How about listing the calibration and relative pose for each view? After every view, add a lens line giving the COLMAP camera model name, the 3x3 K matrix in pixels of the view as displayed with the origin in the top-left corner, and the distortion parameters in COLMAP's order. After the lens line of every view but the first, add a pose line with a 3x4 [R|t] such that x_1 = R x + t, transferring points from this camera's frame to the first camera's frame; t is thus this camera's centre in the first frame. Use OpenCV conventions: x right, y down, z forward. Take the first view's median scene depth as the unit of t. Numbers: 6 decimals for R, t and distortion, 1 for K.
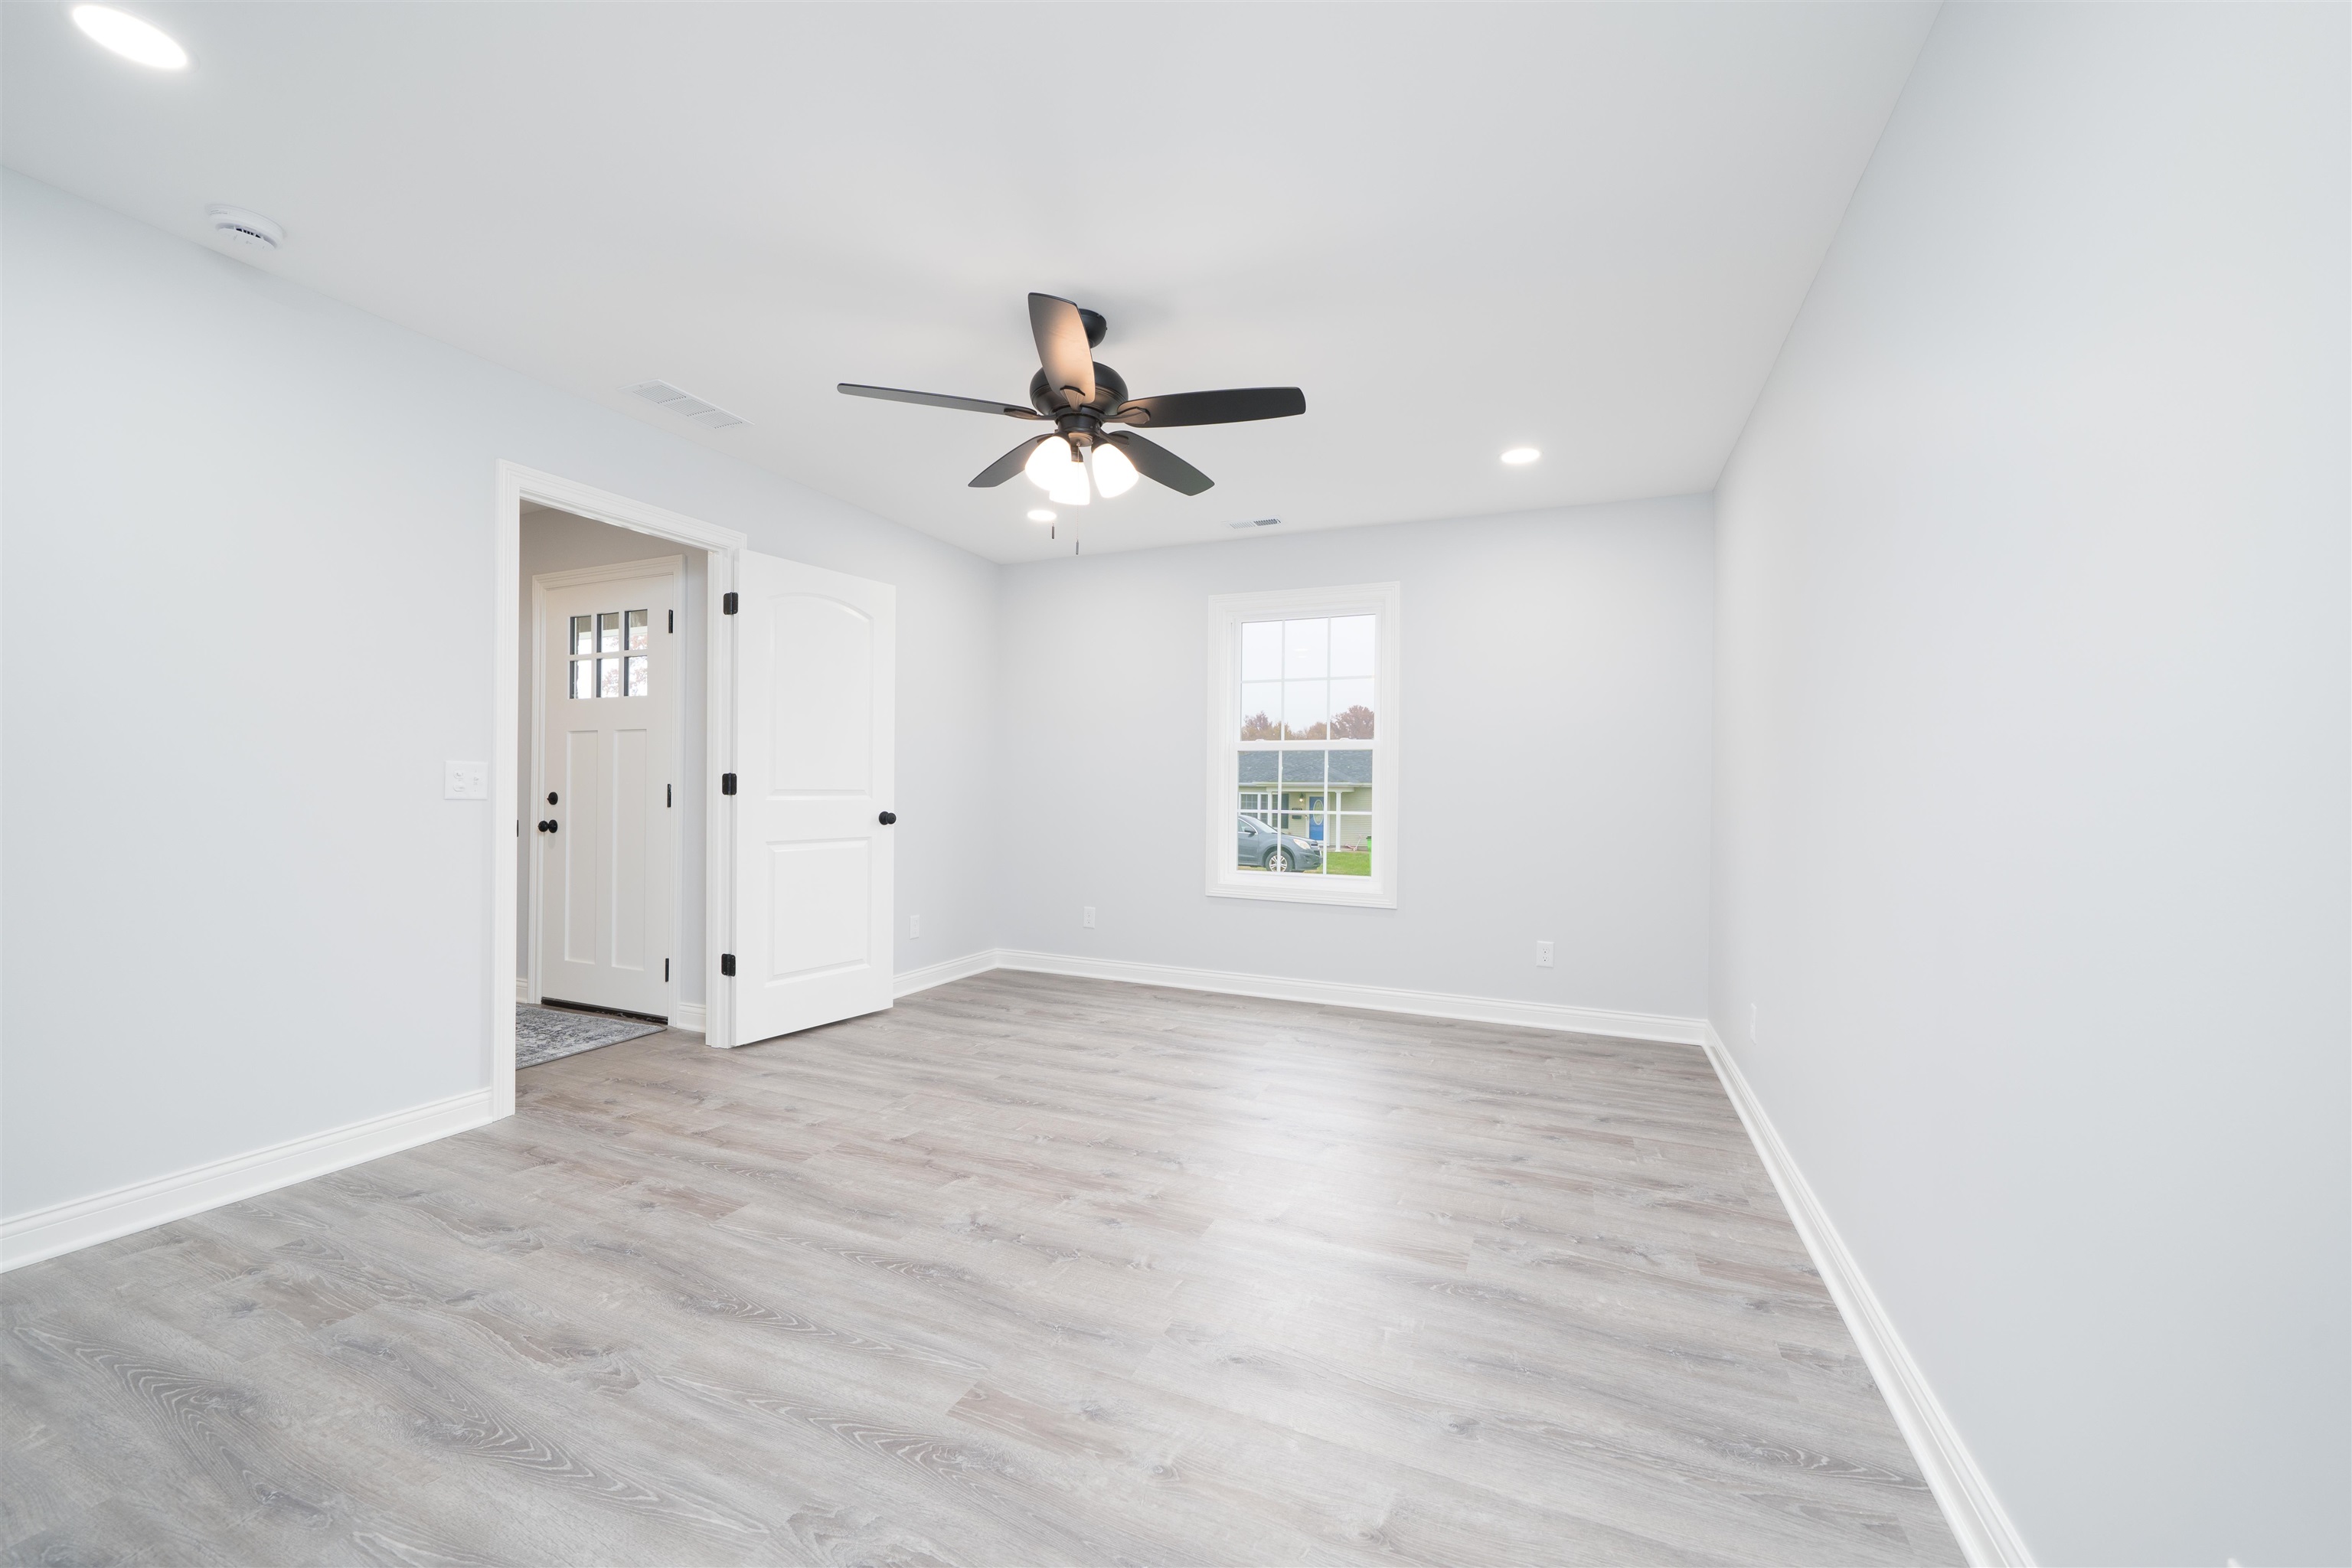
lens RADIAL K [[912.9, 0, 1176.0], [0, 912.9, 784.0], [0, 0, 1]] dist [-0.003081, -0.000341]
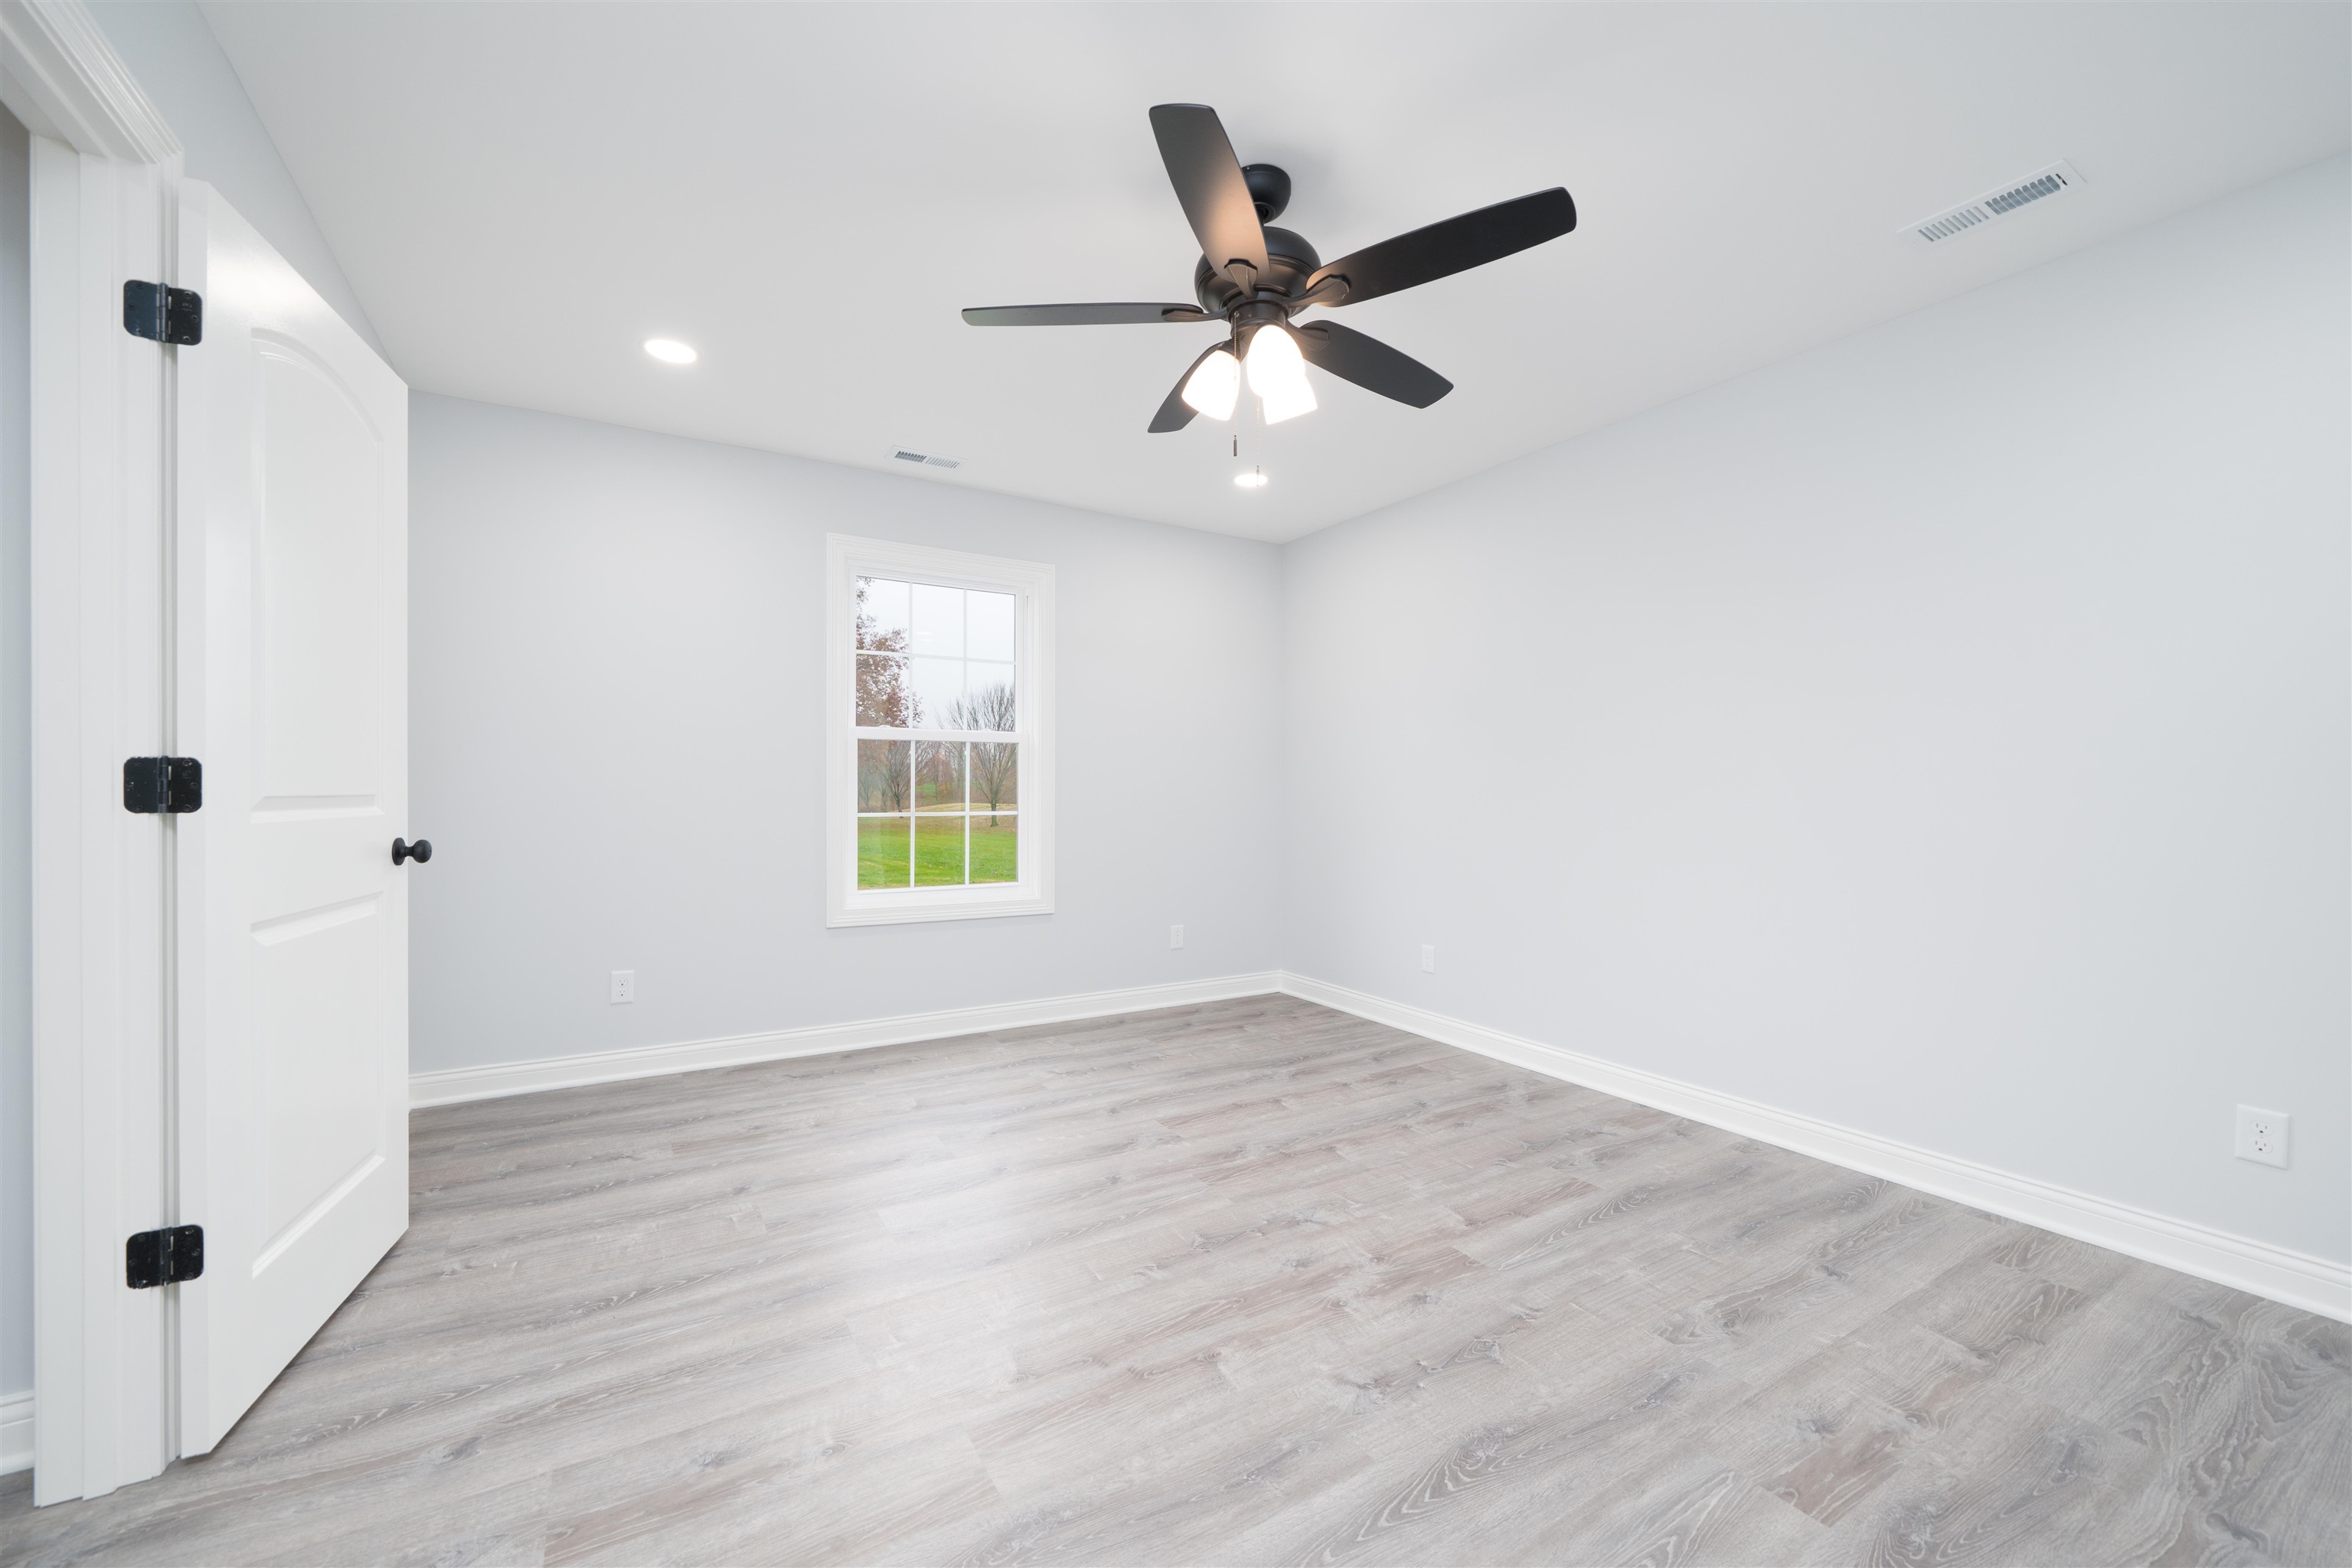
lens RADIAL K [[912.9, 0, 1176.0], [0, 912.9, 784.0], [0, 0, 1]] dist [-0.003081, -0.000341]
pose [[0.578416, -0.004790, 0.815728, -0.548853], [-0.000691, 0.999980, 0.006362, -0.002821], [-0.815741, -0.004243, 0.578401, 0.428403]]
